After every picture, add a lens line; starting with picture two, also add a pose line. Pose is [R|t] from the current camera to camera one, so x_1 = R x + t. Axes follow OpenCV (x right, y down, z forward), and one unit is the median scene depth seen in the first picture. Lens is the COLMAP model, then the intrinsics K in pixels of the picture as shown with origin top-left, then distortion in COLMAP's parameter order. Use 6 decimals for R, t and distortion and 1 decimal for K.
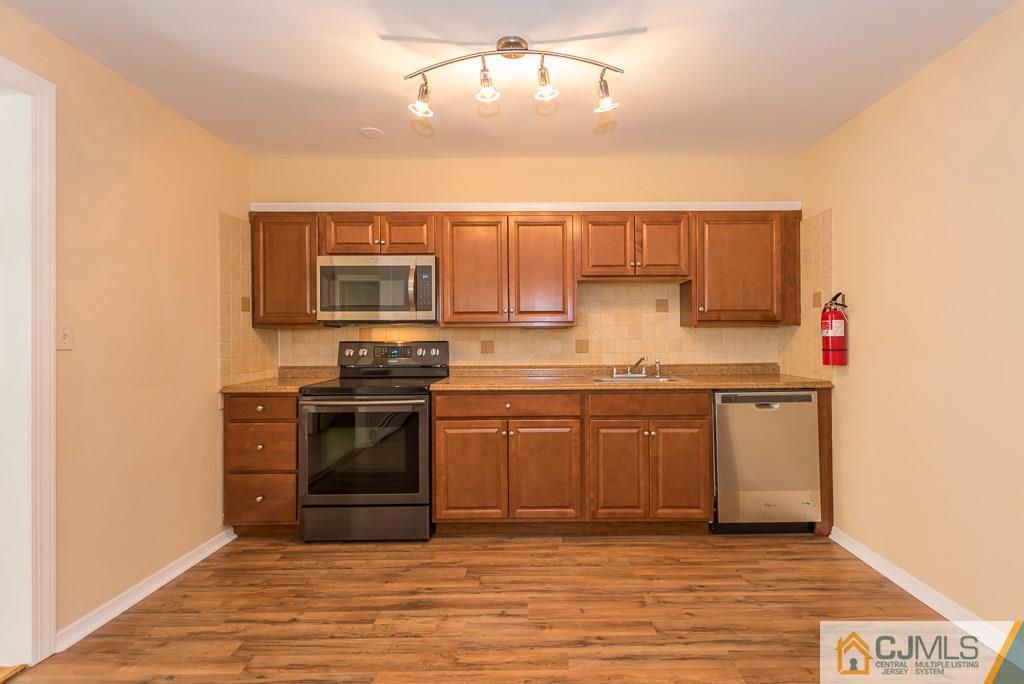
lens RADIAL K [[455.2, 0, 542.6], [0, 455.2, 335.1], [0, 0, 1]] dist [0.003933, -0.000661]
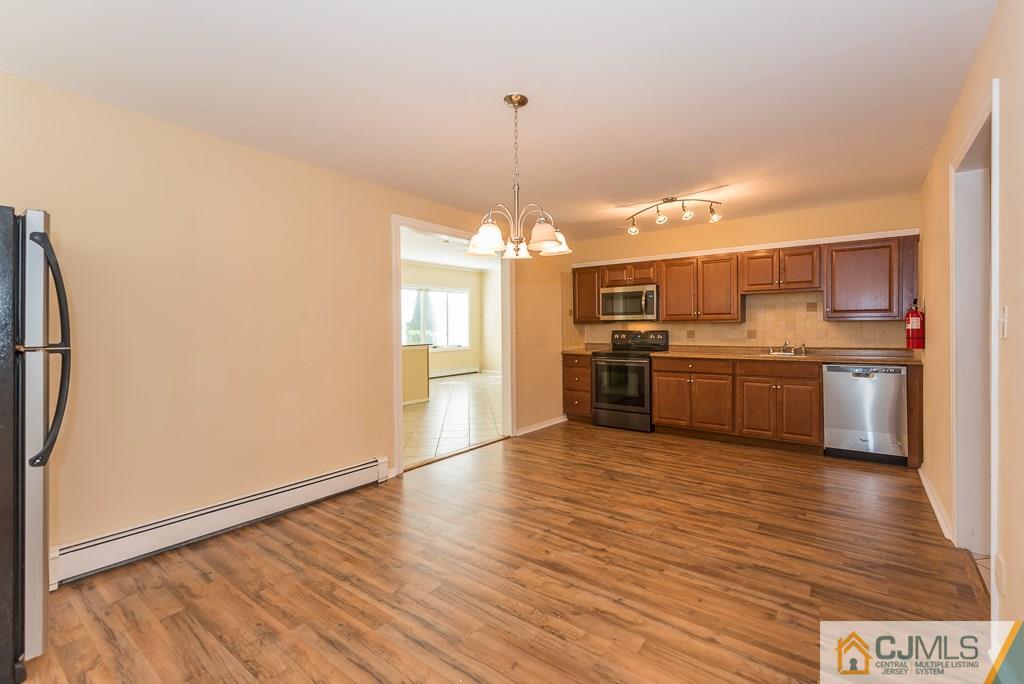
lens RADIAL K [[455.2, 0, 542.6], [0, 455.2, 335.1], [0, 0, 1]] dist [0.003933, -0.000661]
pose [[0.802975, 0.010497, -0.595920, 0.506417], [0.004573, 0.999707, 0.023772, -0.015001], [0.595995, -0.021813, 0.802692, -0.780668]]
